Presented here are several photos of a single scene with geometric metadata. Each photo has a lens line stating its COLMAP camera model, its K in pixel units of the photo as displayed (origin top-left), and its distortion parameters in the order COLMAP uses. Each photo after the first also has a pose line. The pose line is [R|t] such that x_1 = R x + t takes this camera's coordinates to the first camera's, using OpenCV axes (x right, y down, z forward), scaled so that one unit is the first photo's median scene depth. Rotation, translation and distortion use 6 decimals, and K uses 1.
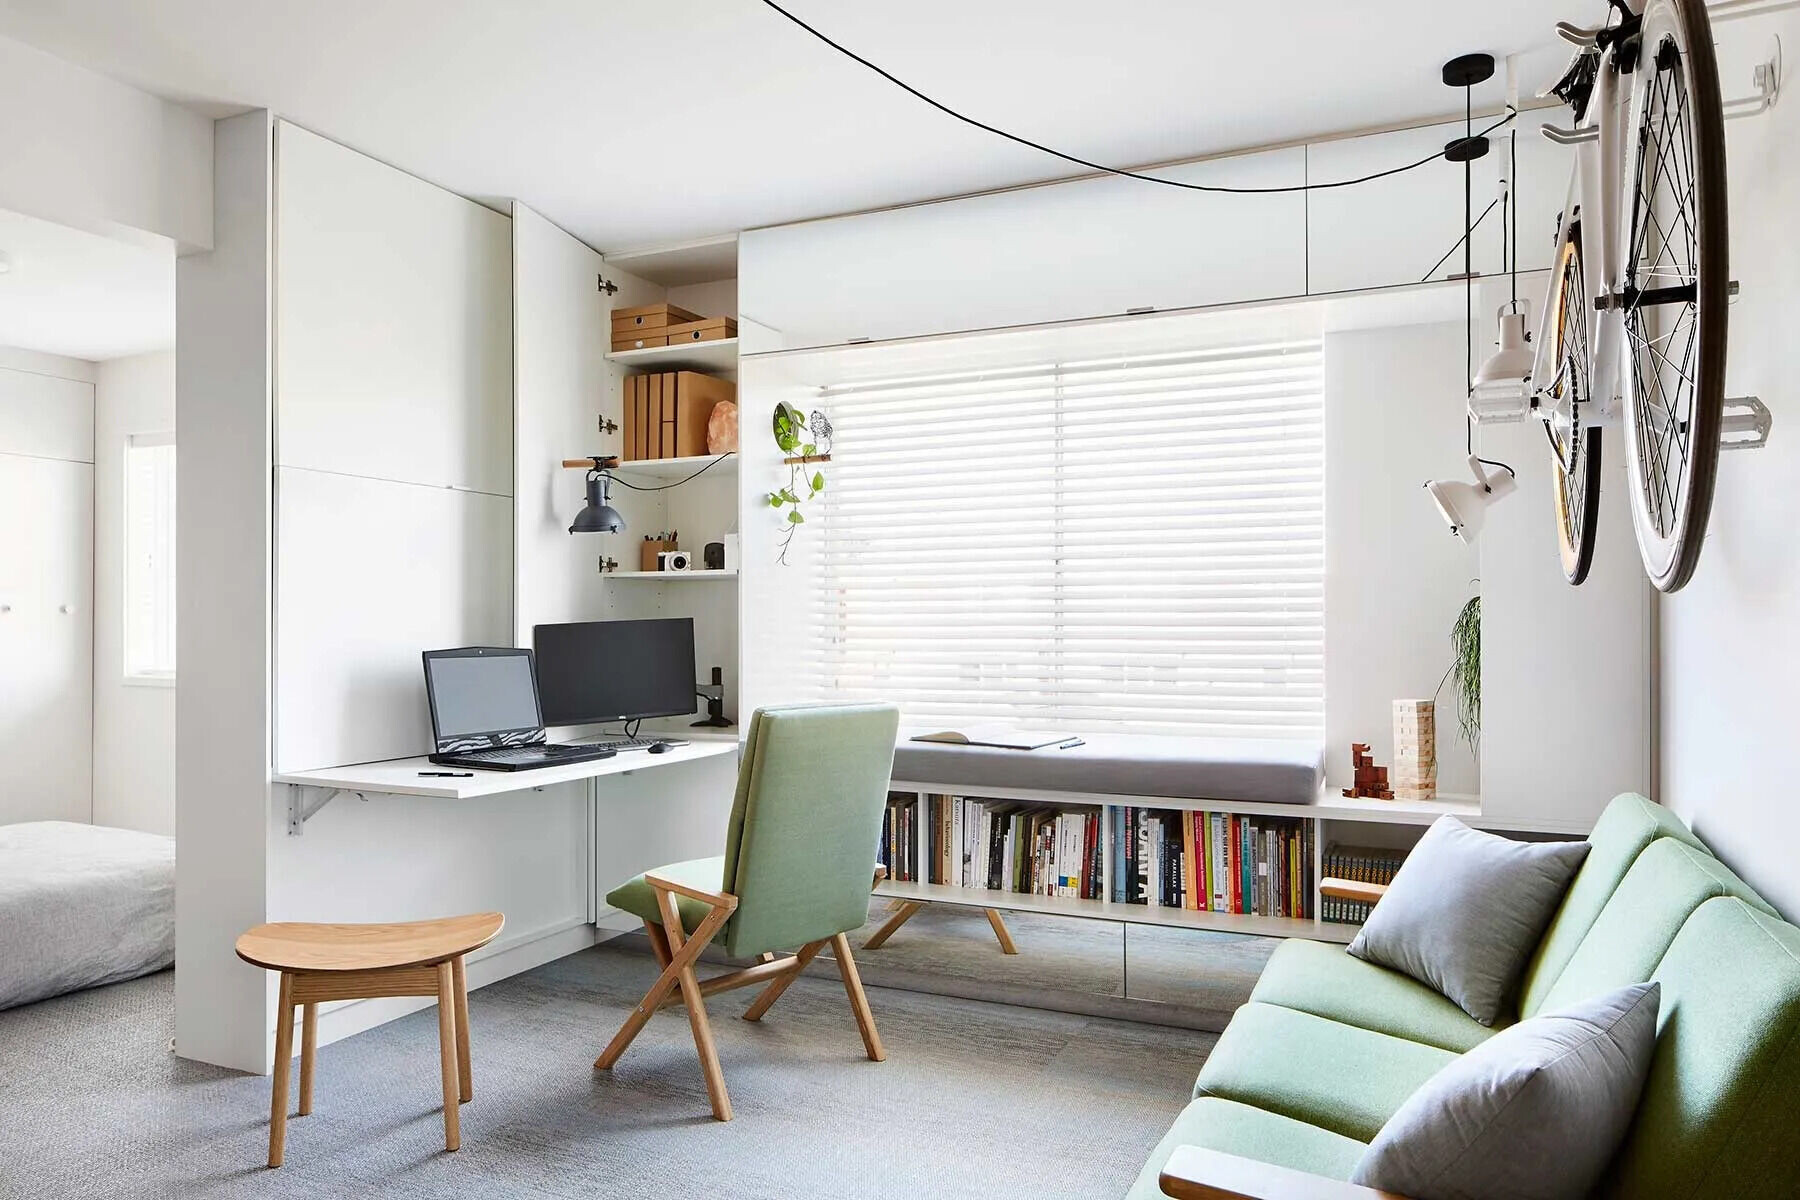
lens RADIAL K [[1203.4, 0, 900.0], [0, 1203.4, 600.0], [0, 0, 1]] dist [-0.000954, 0.000968]
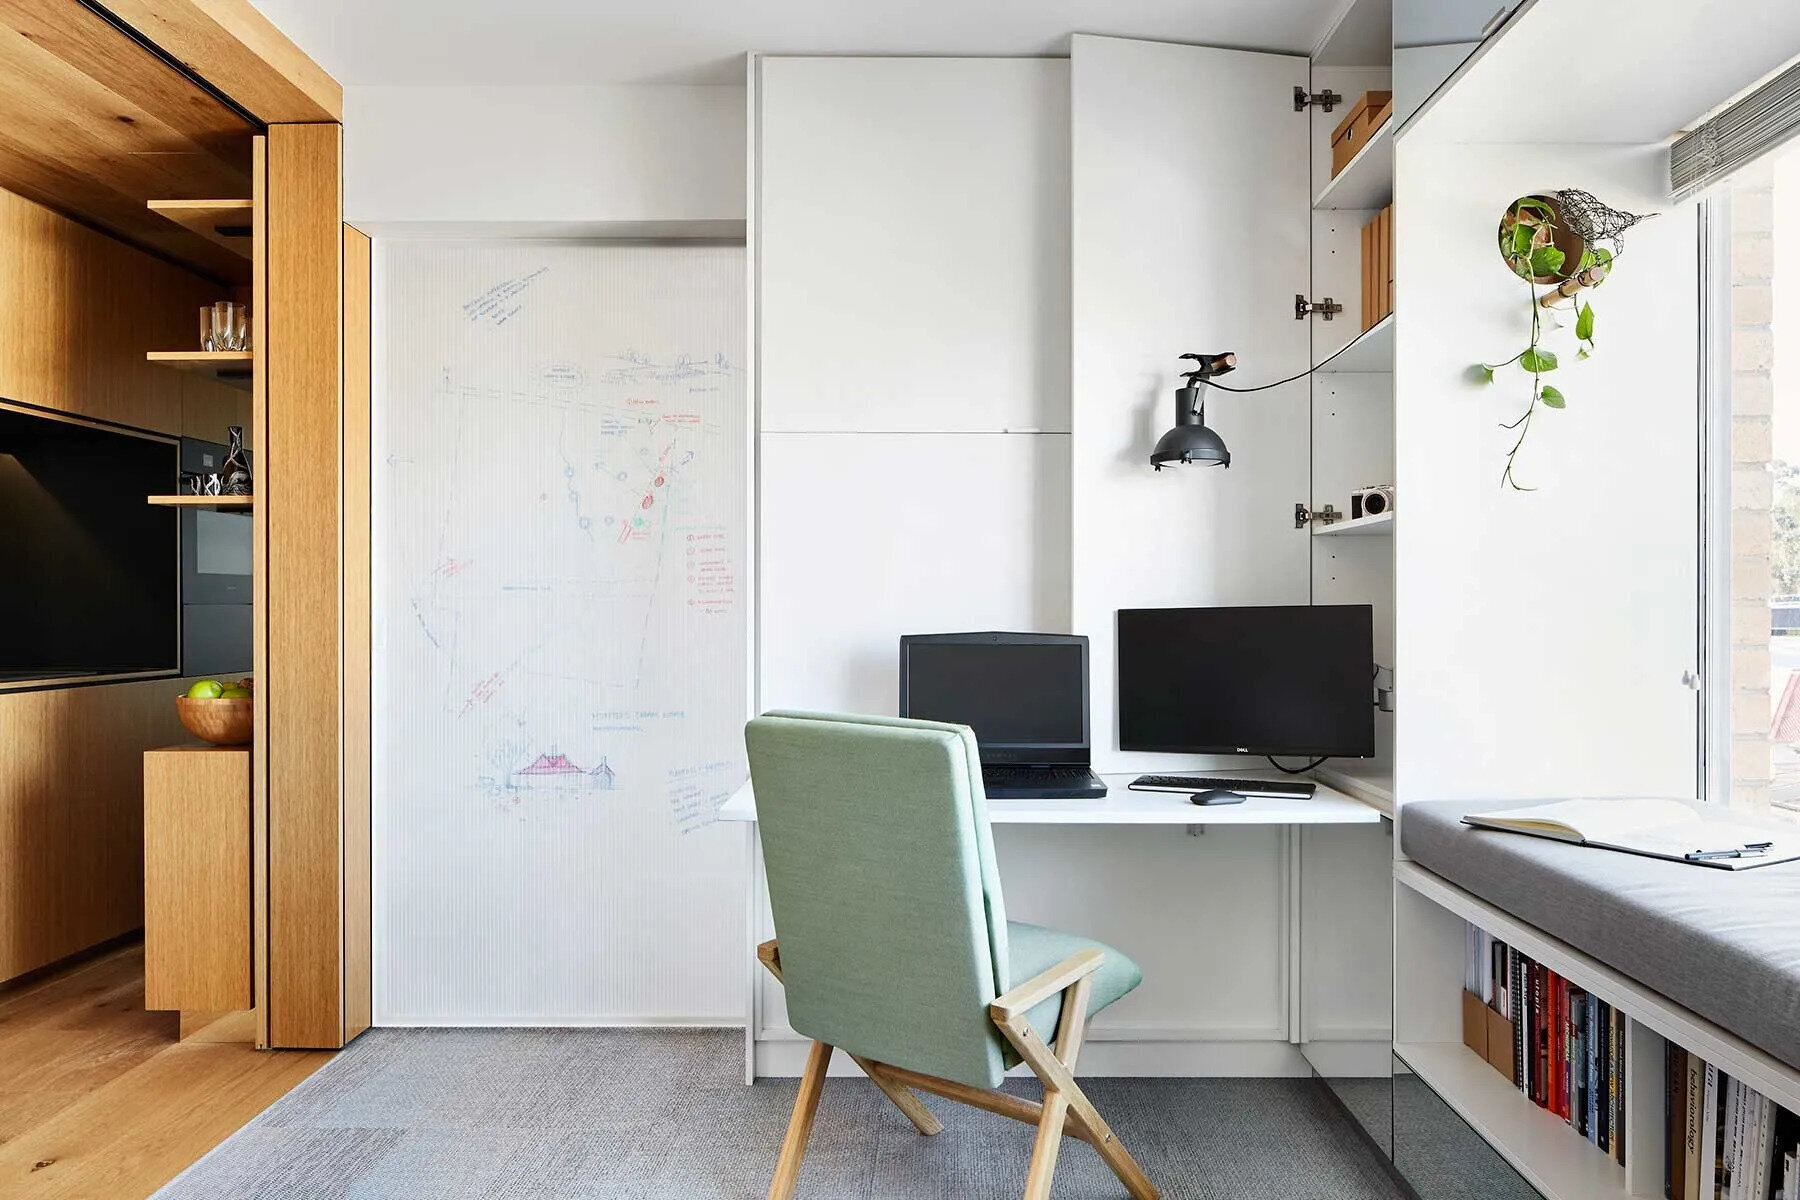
lens RADIAL K [[1206.5, 0, 902.8], [0, 1206.5, 600.3], [0, 0, 1]] dist [-0.001184, 0.002277]
pose [[0.388520, -0.008304, -0.921403, 0.293419], [0.005170, 0.999963, -0.006833, 0.022622], [0.921426, -0.002109, 0.388548, 0.543752]]
